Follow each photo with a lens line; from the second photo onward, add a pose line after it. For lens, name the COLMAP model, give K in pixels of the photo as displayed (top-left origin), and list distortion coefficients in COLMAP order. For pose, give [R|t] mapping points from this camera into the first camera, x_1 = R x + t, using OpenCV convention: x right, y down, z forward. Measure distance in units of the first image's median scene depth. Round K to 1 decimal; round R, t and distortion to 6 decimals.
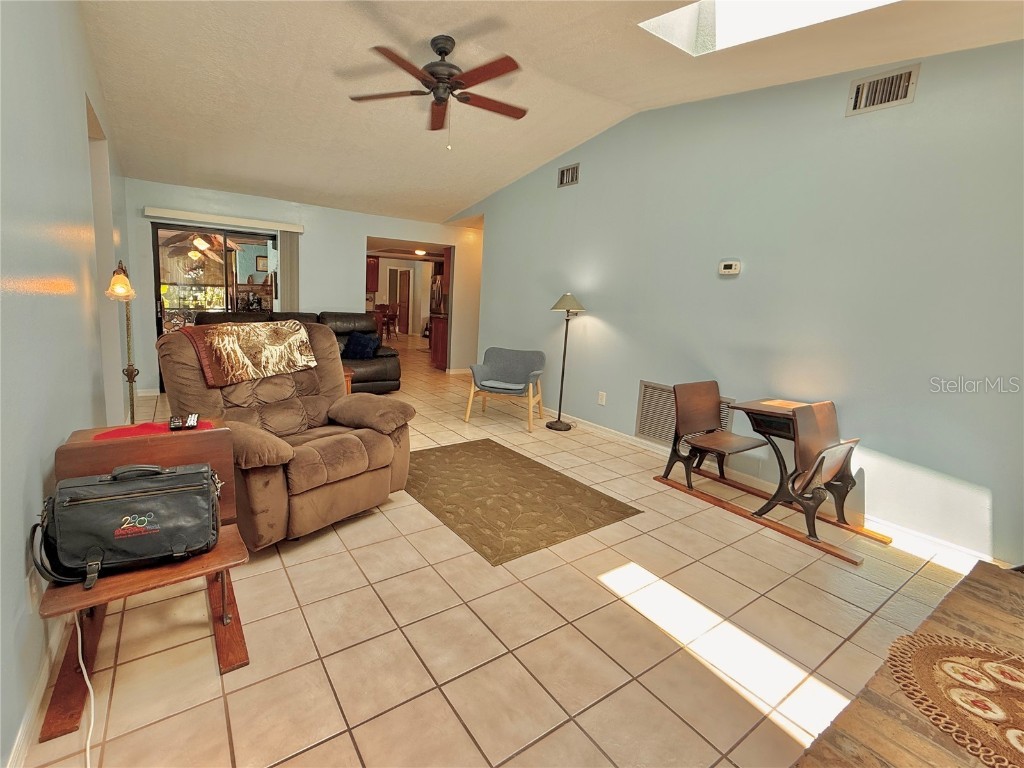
lens RADIAL K [[408.4, 0, 512.0], [0, 408.4, 384.0], [0, 0, 1]] dist [0.001744, 0.000093]
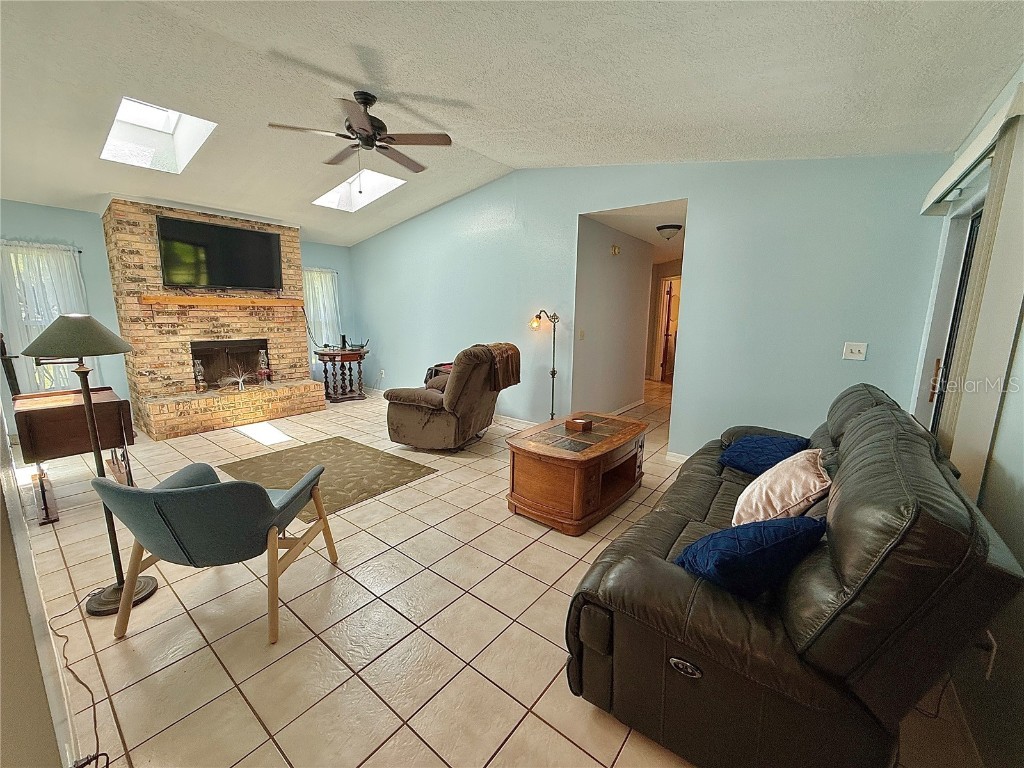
lens RADIAL K [[408.4, 0, 512.0], [0, 408.4, 384.0], [0, 0, 1]] dist [0.001744, 0.000093]
pose [[-0.975595, -0.015213, -0.219051, -0.358324], [-0.090936, 0.936018, 0.340000, -0.522340], [0.199863, 0.351622, -0.914558, 2.379547]]
